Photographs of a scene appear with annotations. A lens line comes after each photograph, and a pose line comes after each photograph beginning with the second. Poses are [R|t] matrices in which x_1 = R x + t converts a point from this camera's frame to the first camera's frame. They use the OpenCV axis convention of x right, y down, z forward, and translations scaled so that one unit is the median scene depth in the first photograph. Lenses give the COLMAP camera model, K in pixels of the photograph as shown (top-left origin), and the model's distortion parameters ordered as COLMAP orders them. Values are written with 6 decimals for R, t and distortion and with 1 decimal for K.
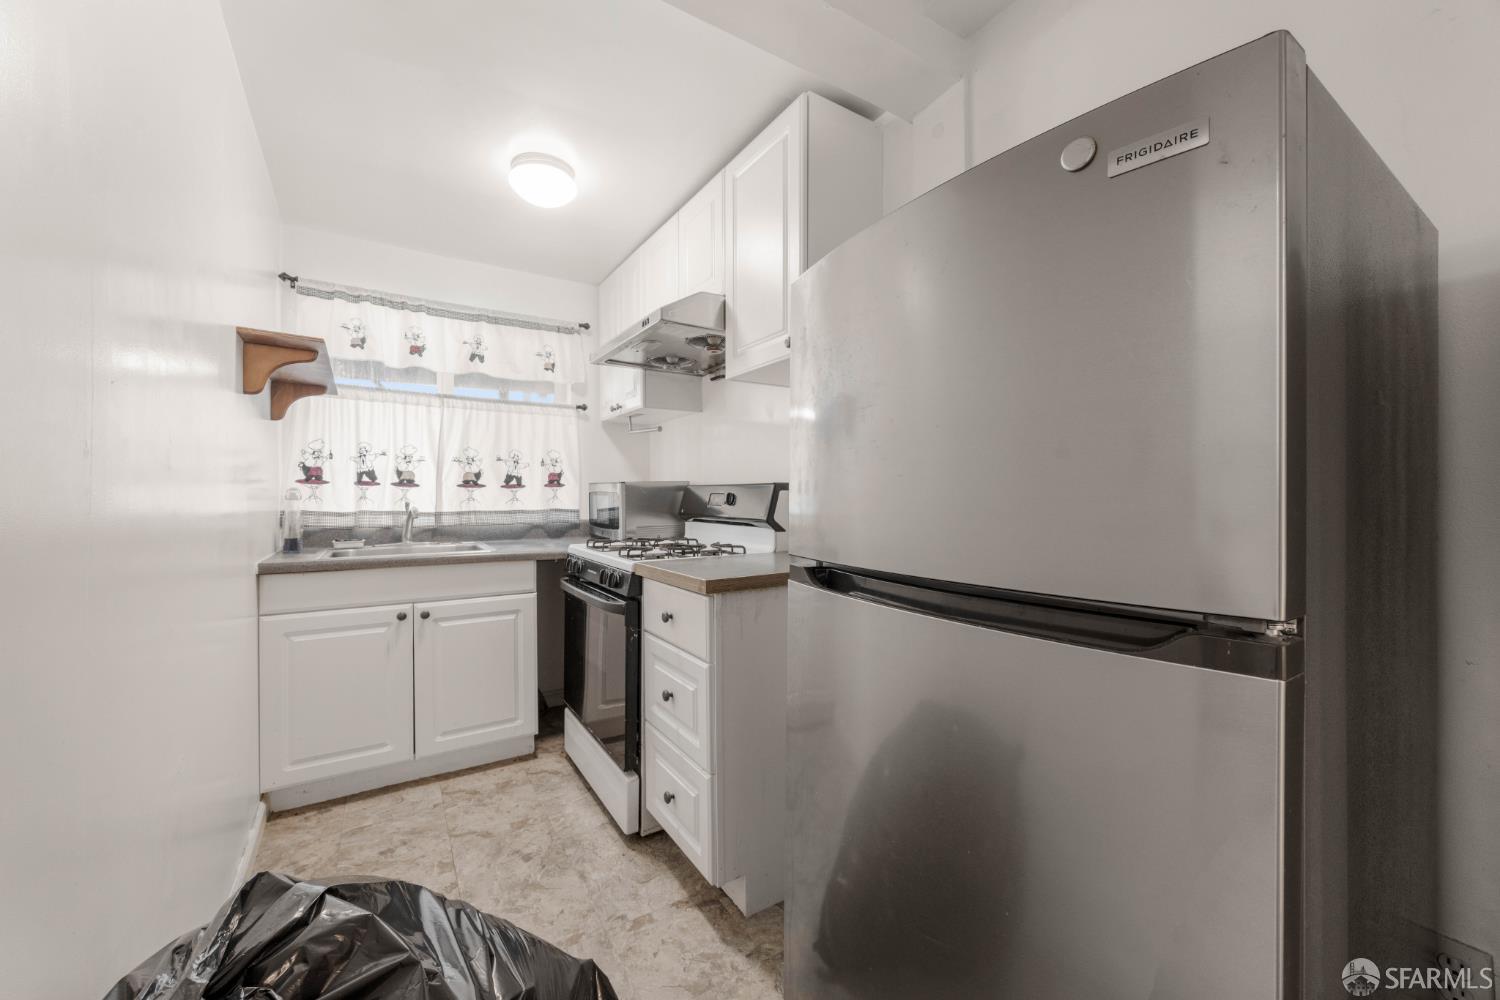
lens RADIAL K [[579.2, 0, 748.4], [0, 579.2, 494.7], [0, 0, 1]] dist [-0.002426, 0.000101]
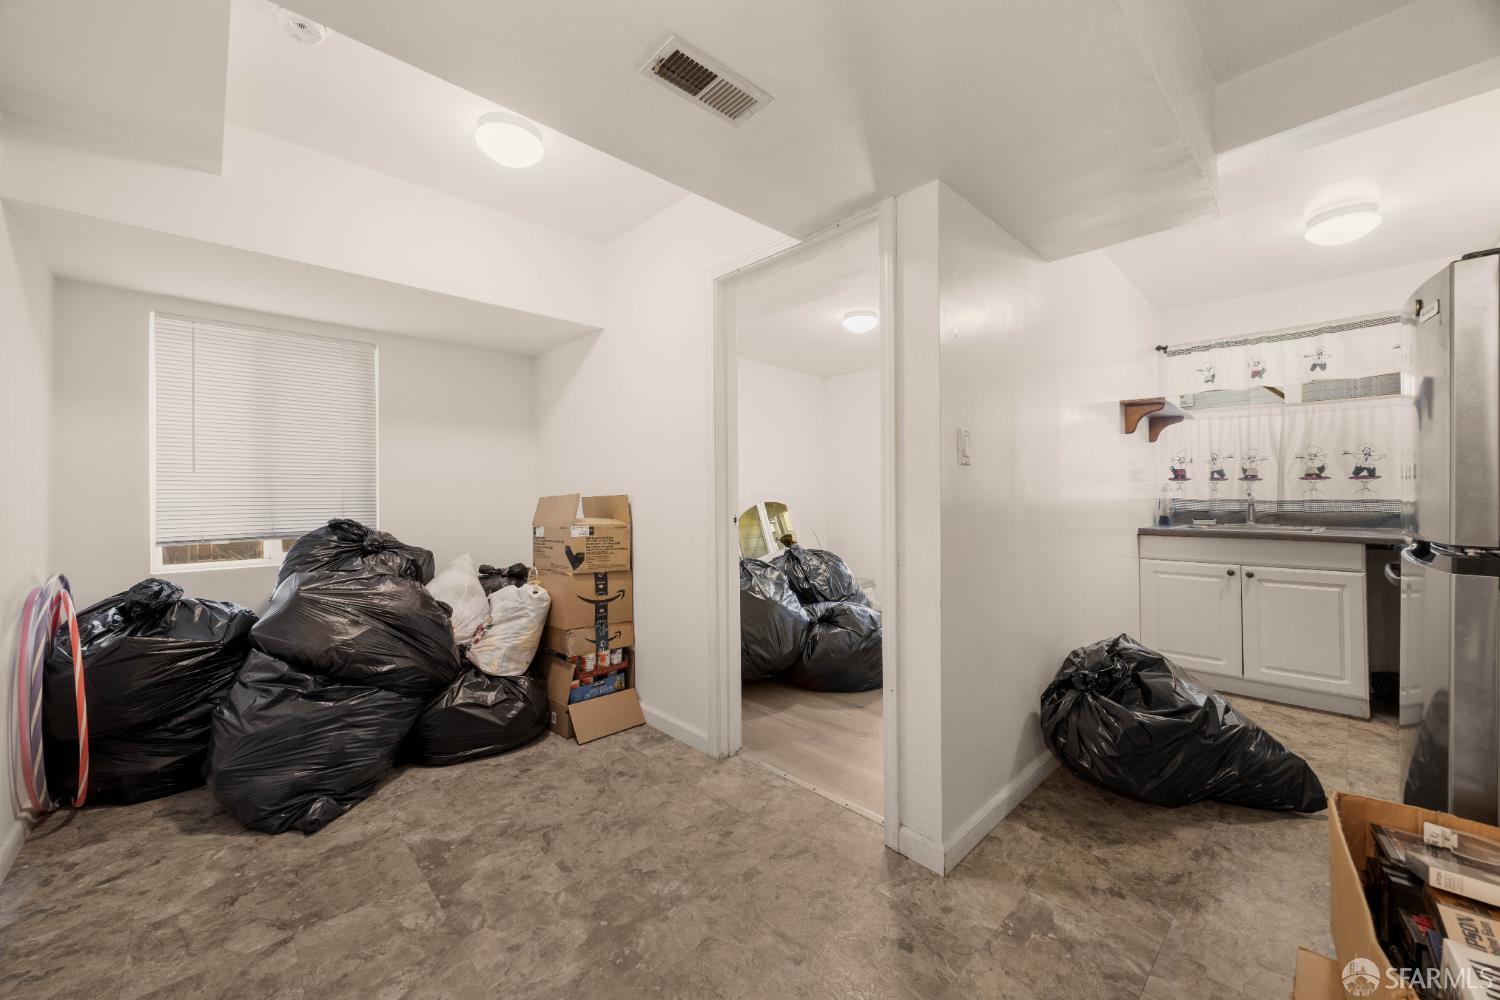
lens RADIAL K [[579.2, 0, 749.5], [0, 579.2, 493.2], [0, 0, 1]] dist [-0.002426, 0.000101]
pose [[0.192699, -0.002264, -0.981255, 0.482452], [0.013887, 0.999903, 0.000420, -0.001705], [0.981160, -0.013708, 0.192712, -0.366480]]
